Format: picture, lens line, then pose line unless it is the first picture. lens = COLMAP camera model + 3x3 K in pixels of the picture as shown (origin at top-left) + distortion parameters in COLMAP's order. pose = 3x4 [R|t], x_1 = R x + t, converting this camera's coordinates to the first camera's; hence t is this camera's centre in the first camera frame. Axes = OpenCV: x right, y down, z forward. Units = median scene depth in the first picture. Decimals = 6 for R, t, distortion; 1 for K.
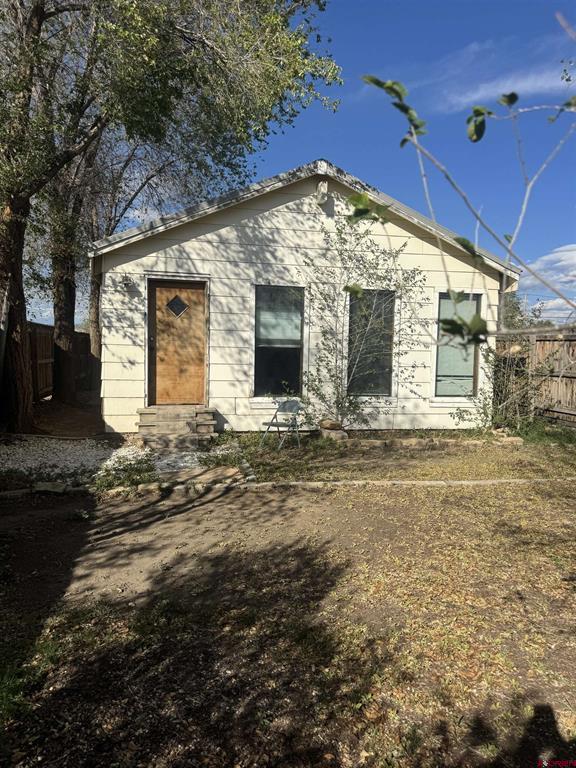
lens RADIAL K [[554.2, 0, 288.0], [0, 554.2, 384.0], [0, 0, 1]] dist [0.072577, -0.117957]
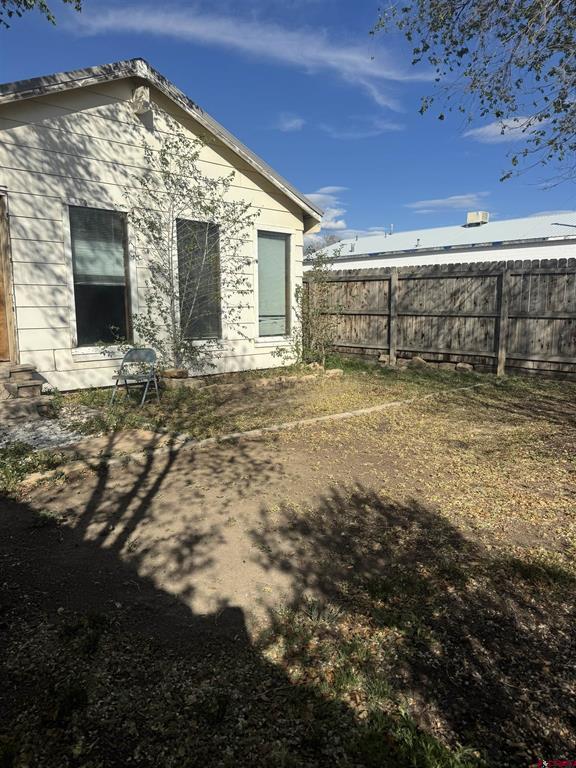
lens RADIAL K [[554.2, 0, 288.0], [0, 554.2, 384.0], [0, 0, 1]] dist [0.072577, -0.117957]
pose [[0.837123, -0.097500, 0.538255, -0.250303], [0.049414, 0.993443, 0.103102, 0.006969], [-0.544778, -0.059712, 0.836451, 0.144447]]
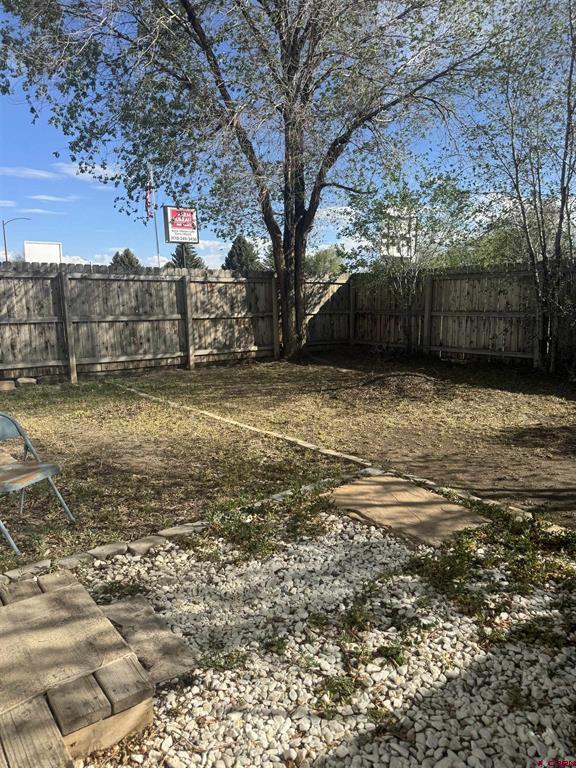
lens RADIAL K [[547.2, 0, 288.0], [0, 547.2, 384.0], [0, 0, 1]] dist [0.005876, -0.003949]
pose [[-0.431962, -0.147789, 0.889701, -0.403998], [0.061260, 0.979396, 0.192431, -0.049540], [-0.899809, 0.137626, -0.414008, 0.914453]]
